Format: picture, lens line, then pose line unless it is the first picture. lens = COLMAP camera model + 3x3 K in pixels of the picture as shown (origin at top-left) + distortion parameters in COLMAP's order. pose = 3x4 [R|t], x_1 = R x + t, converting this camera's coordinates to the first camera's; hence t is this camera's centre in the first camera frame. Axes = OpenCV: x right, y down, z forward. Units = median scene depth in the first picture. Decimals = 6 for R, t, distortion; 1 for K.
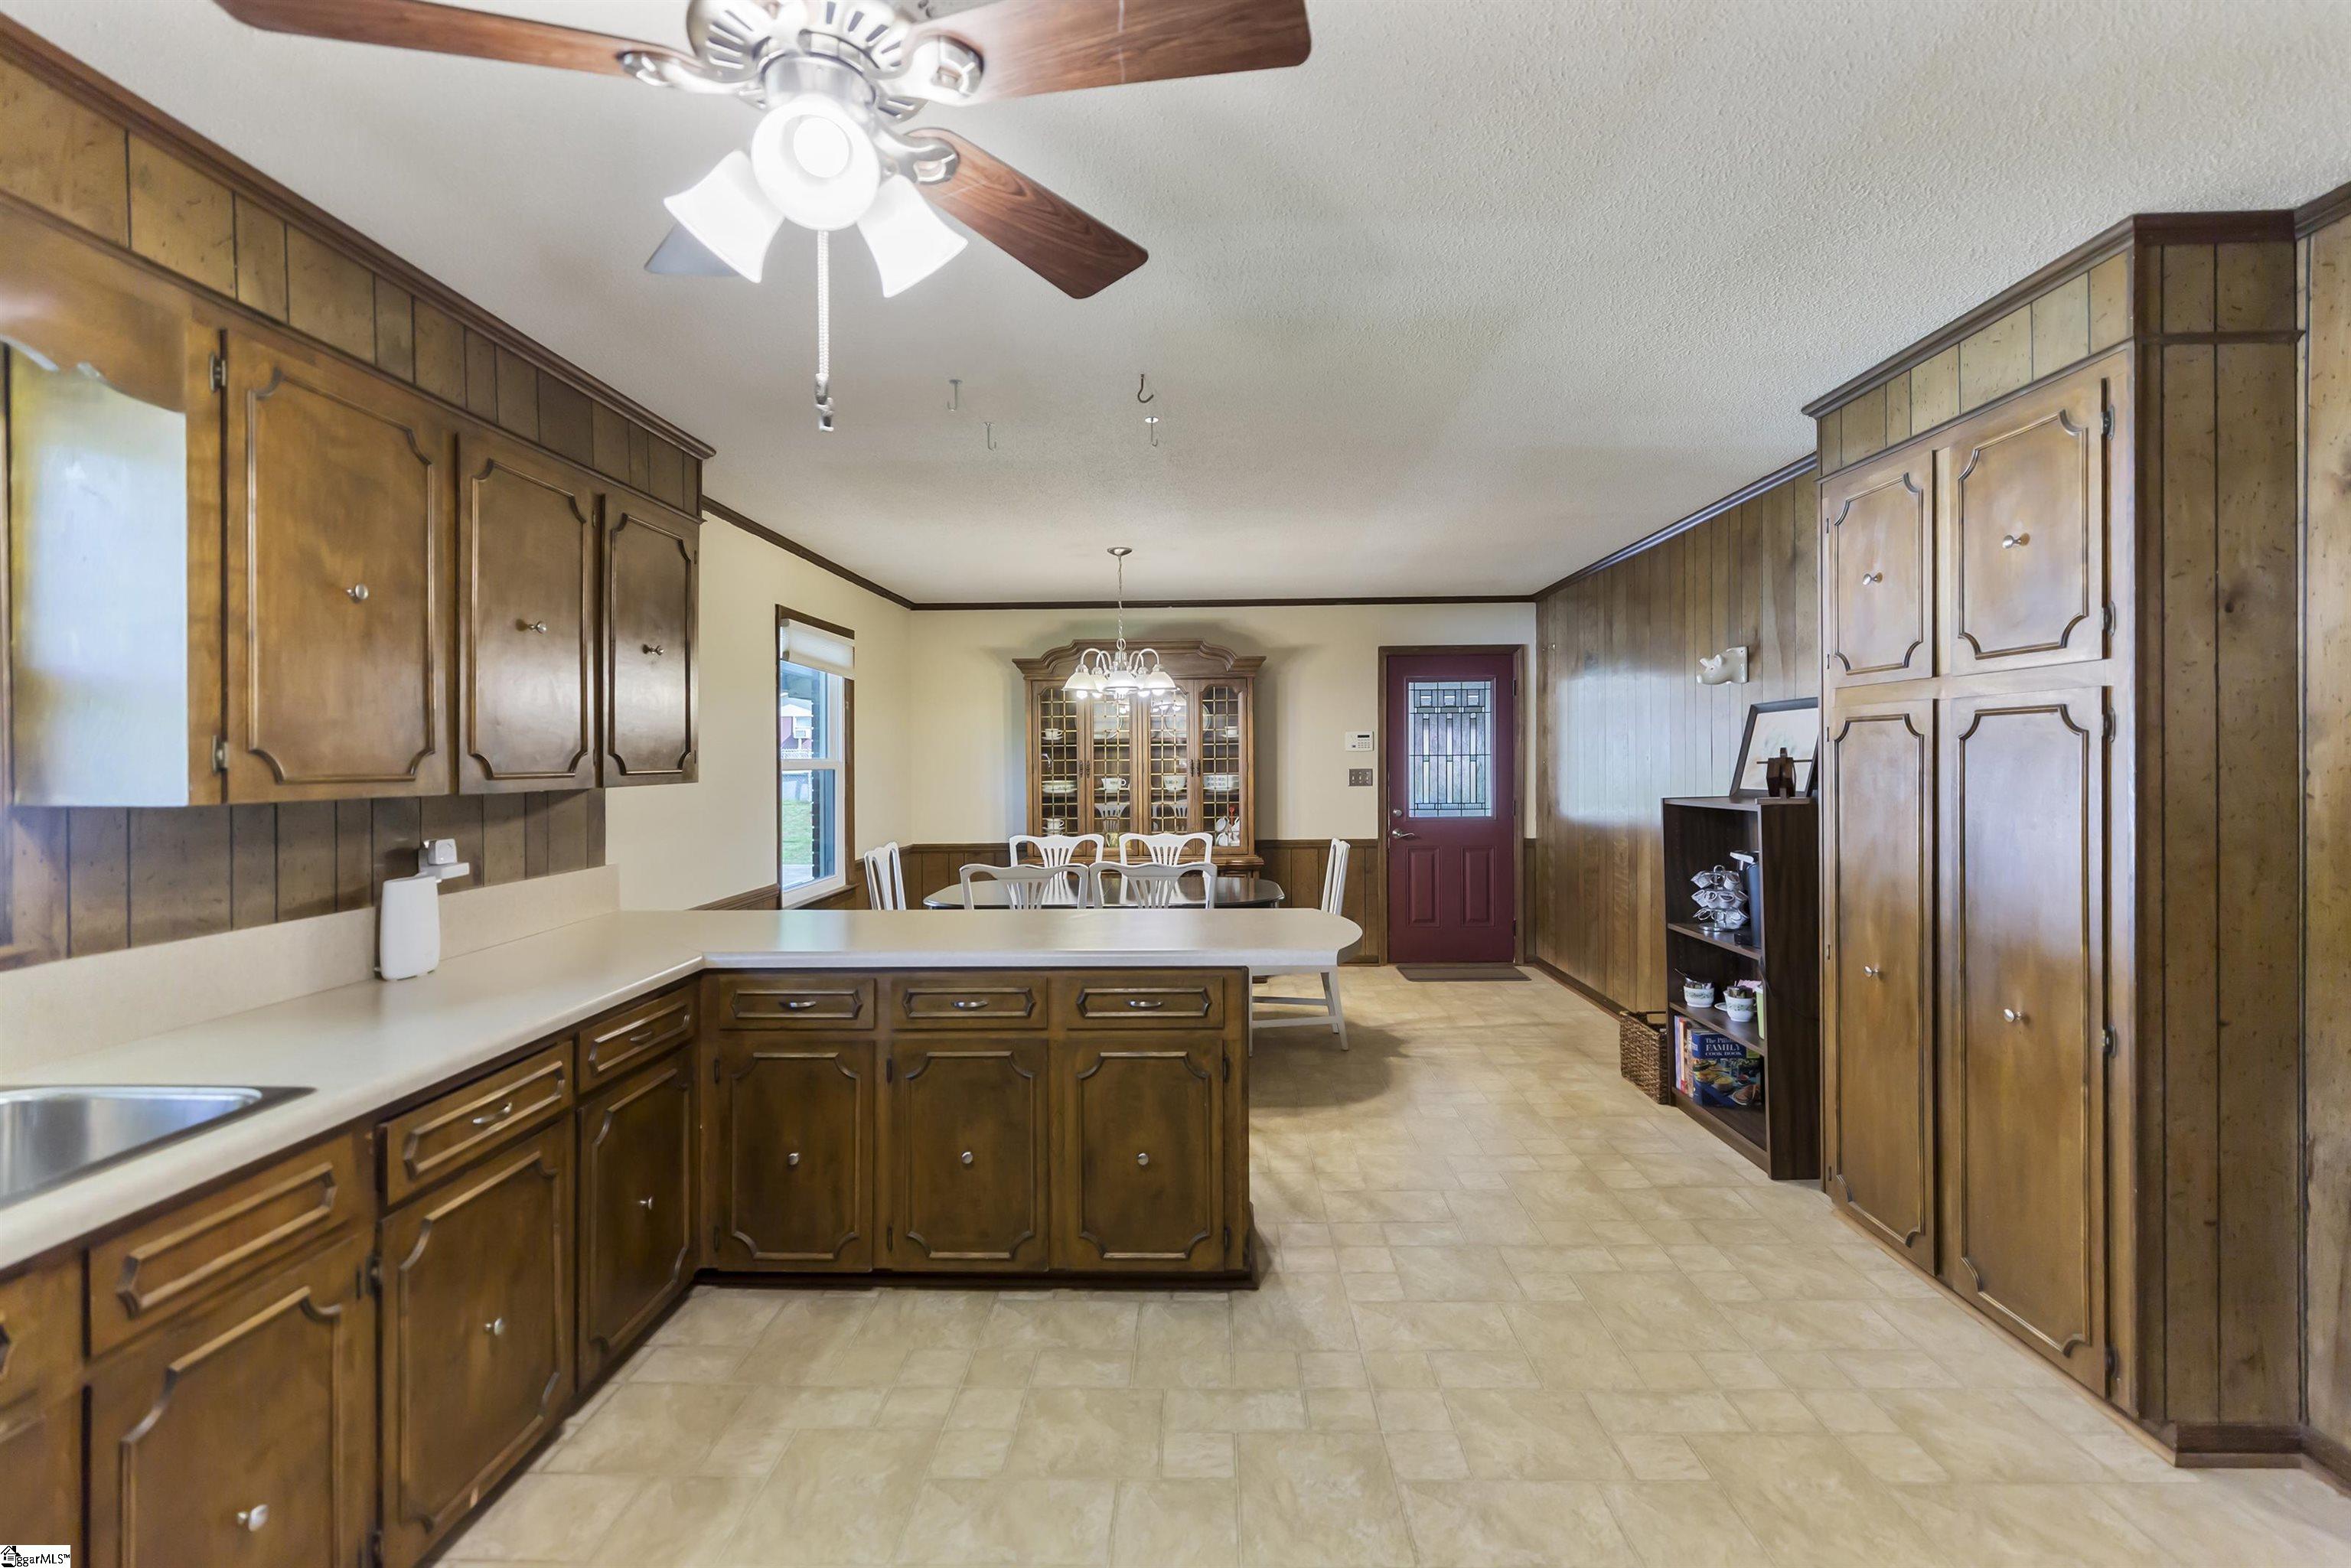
lens RADIAL K [[1063.5, 0, 1158.6], [0, 1063.5, 769.7], [0, 0, 1]] dist [0.008288, -0.000362]
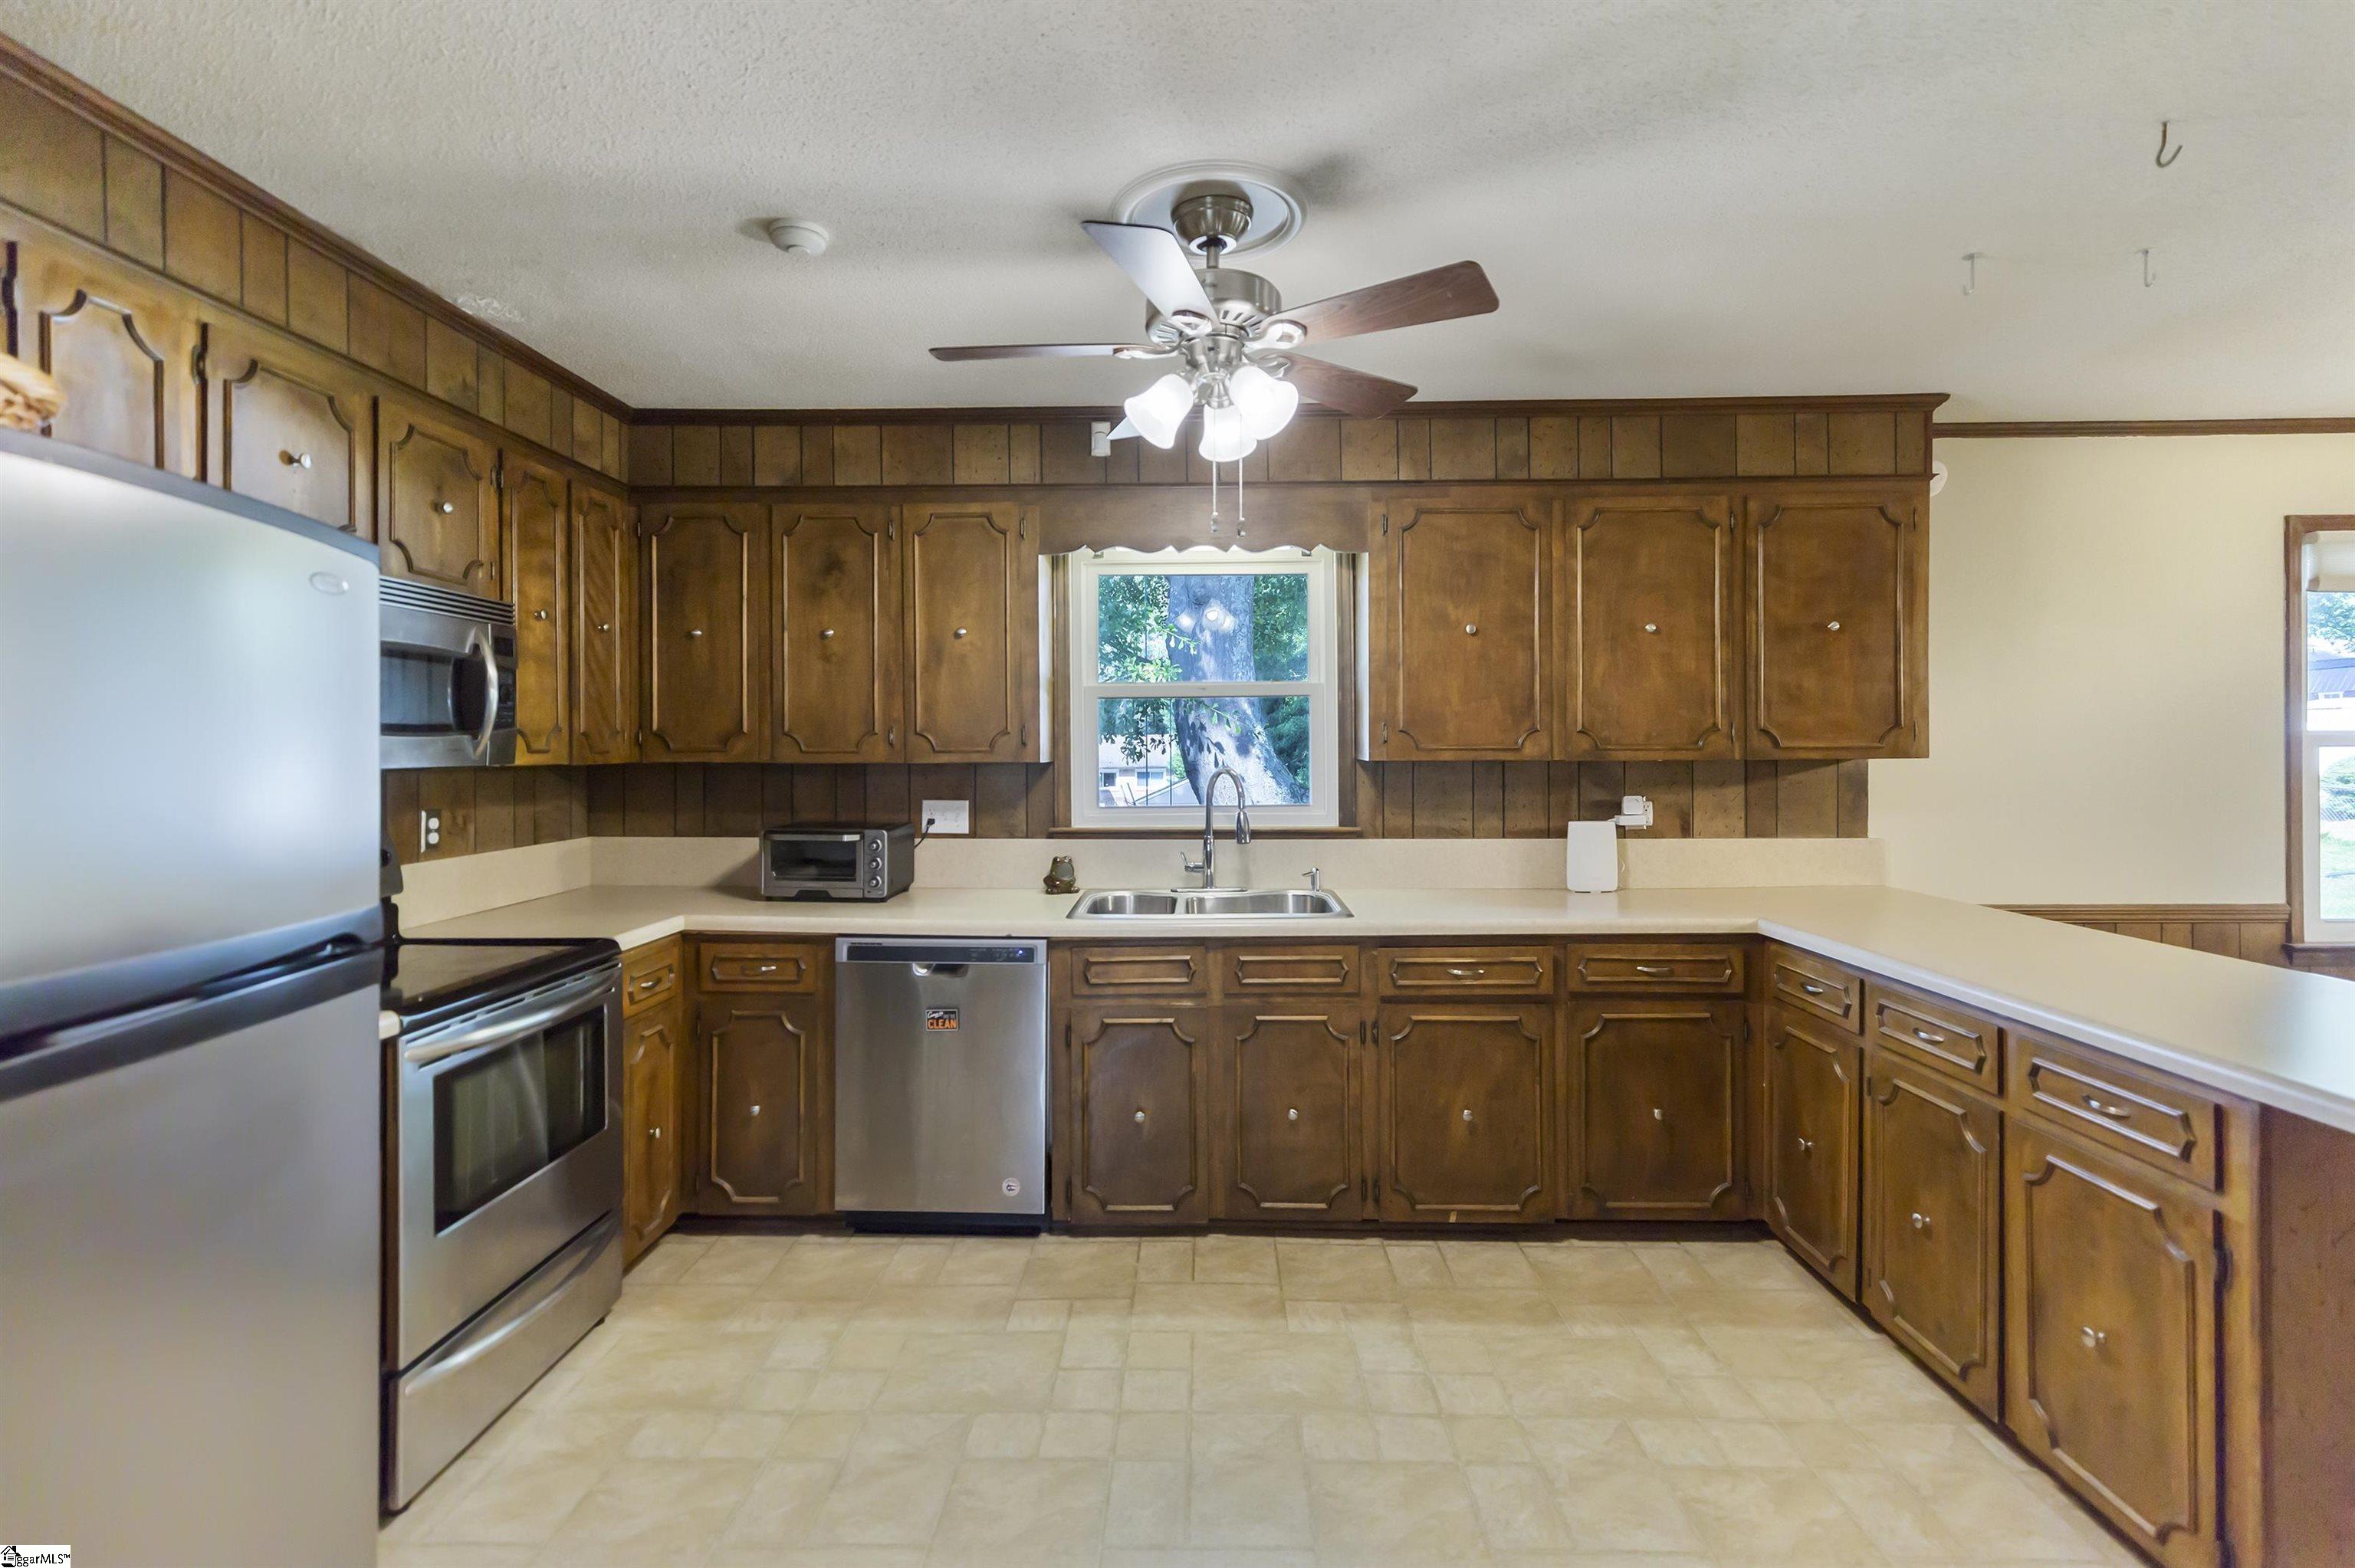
lens RADIAL K [[1065.2, 0, 1182.0], [0, 1065.2, 753.8], [0, 0, 1]] dist [0.008288, -0.000362]
pose [[0.022389, 0.015606, -0.999628, 0.654892], [-0.006027, 0.999862, 0.015475, -0.003958], [0.999731, 0.005678, 0.022480, 0.433364]]
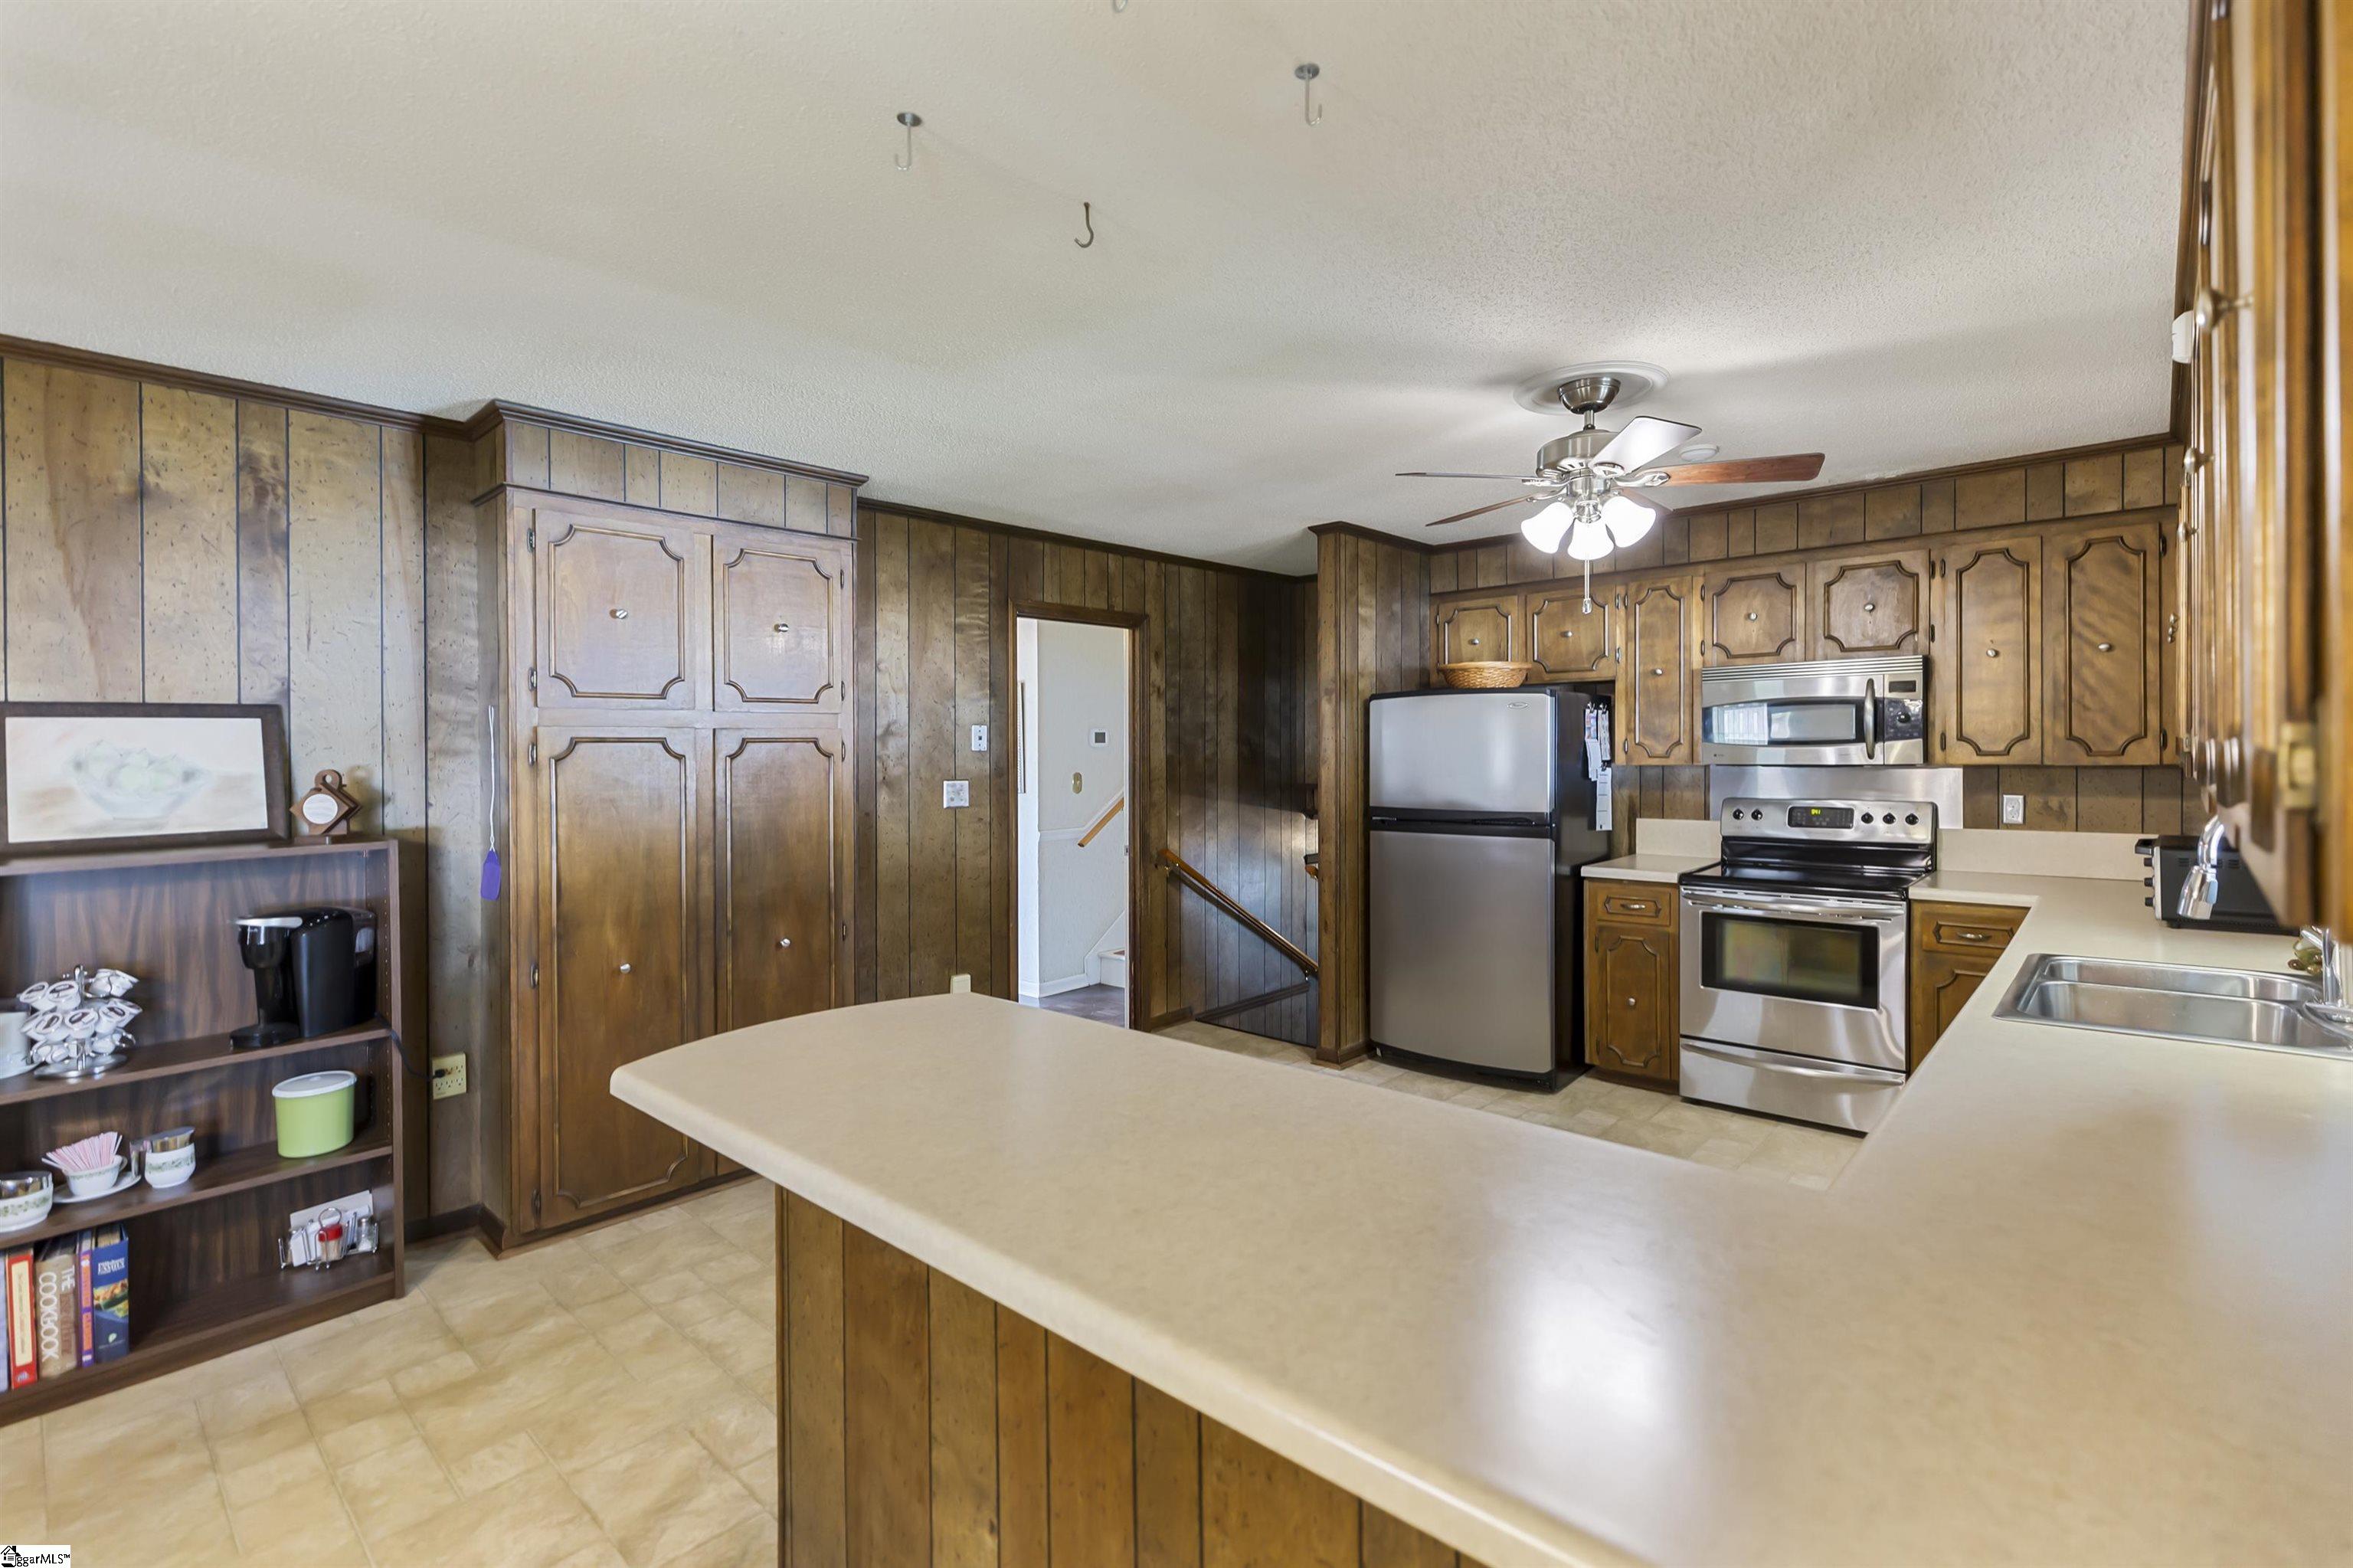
lens RADIAL K [[1064.5, 0, 1206.5], [0, 1064.5, 752.1], [0, 0, 1]] dist [0.008288, -0.000362]
pose [[-0.771244, 0.016948, 0.636314, -0.565973], [0.027466, 0.999601, 0.006666, -0.028307], [-0.635947, 0.022618, -0.771401, 1.631939]]
